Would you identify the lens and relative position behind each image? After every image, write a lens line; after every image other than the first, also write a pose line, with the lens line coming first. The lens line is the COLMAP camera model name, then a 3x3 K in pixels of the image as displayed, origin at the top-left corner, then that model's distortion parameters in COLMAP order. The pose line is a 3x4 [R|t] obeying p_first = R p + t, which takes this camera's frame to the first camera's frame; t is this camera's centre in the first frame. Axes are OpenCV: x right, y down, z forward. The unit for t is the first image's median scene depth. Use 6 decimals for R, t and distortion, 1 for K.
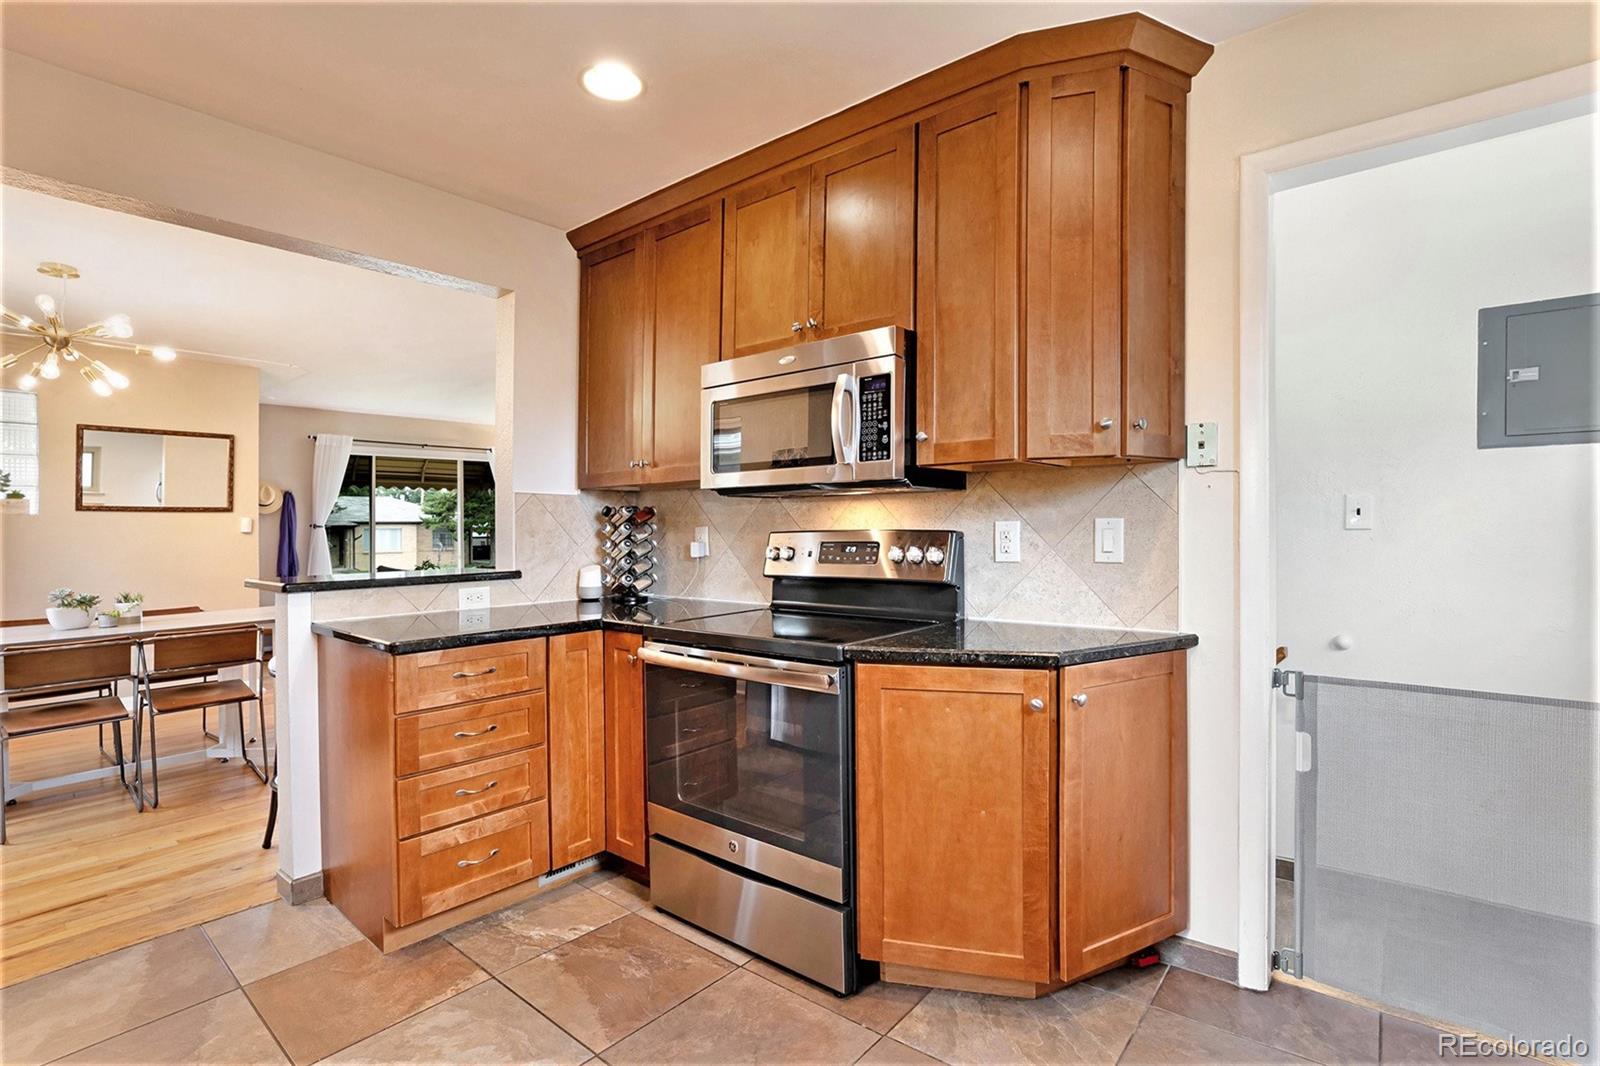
lens RADIAL K [[765.5, 0, 801.7], [0, 765.5, 528.3], [0, 0, 1]] dist [-0.049521, 0.022274]
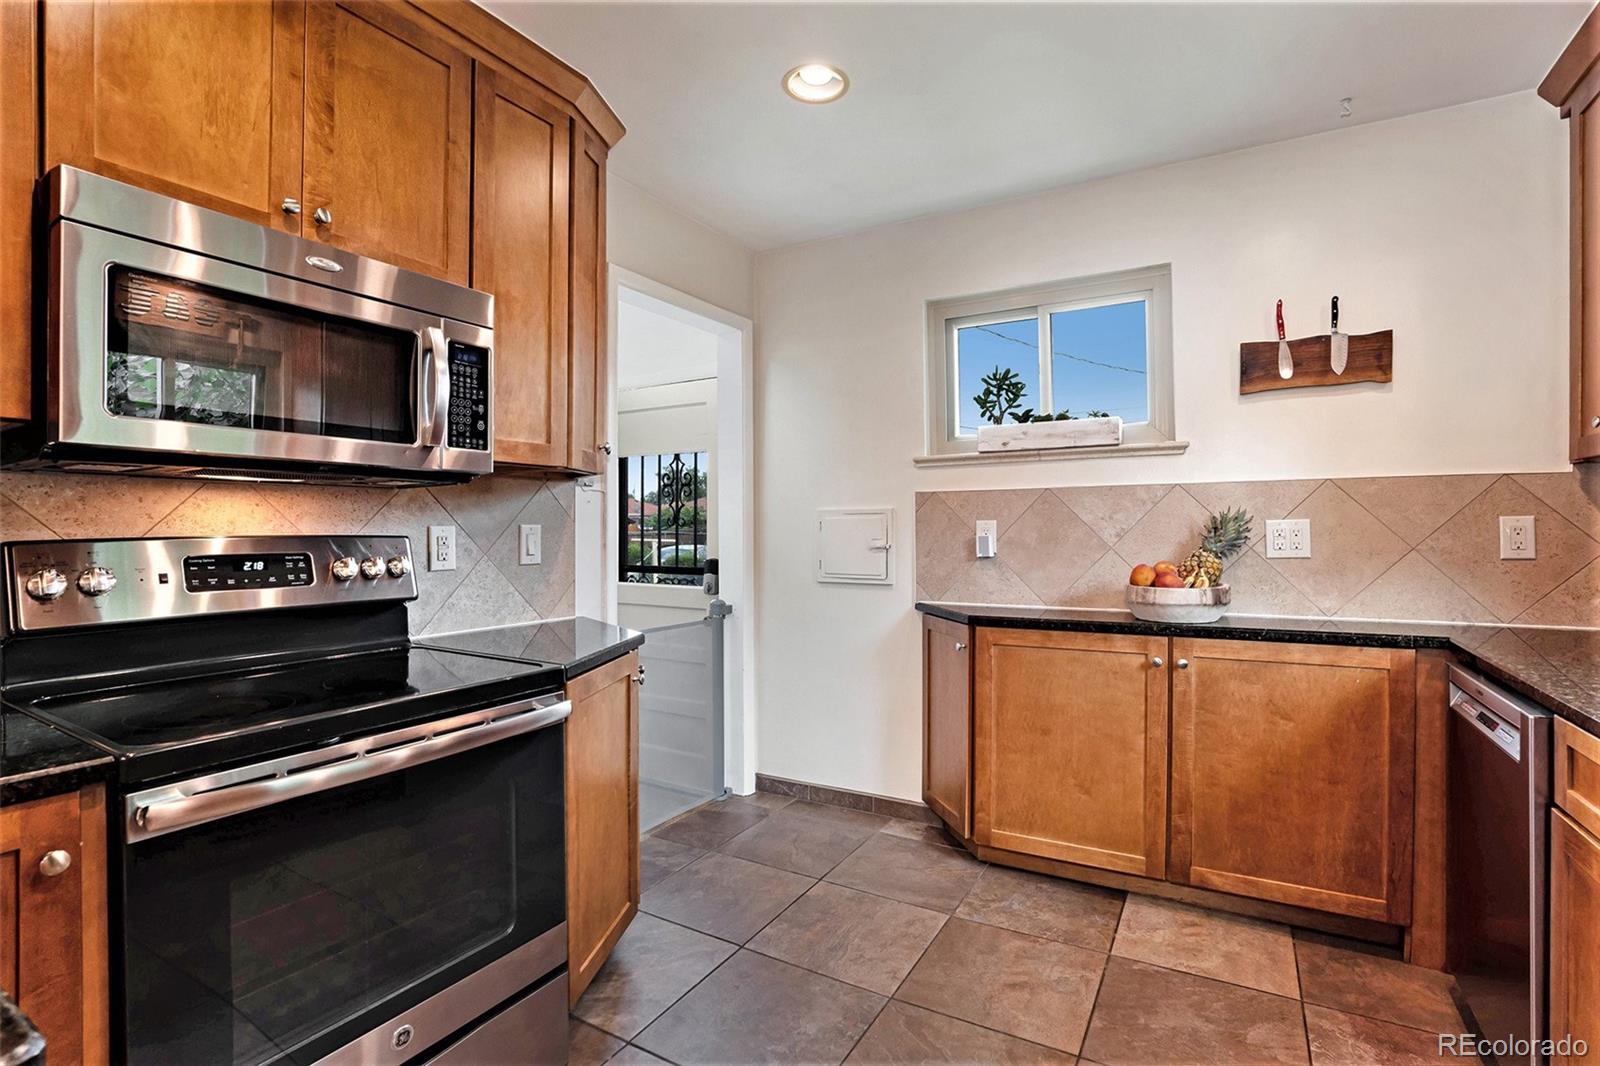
lens RADIAL K [[765.5, 0, 801.7], [0, 765.5, 528.3], [0, 0, 1]] dist [-0.049521, 0.022274]
pose [[-0.178166, 0.011724, 0.983931, -0.754352], [0.007070, 0.999918, -0.010635, 0.006922], [-0.983975, 0.005062, -0.178234, 0.789149]]
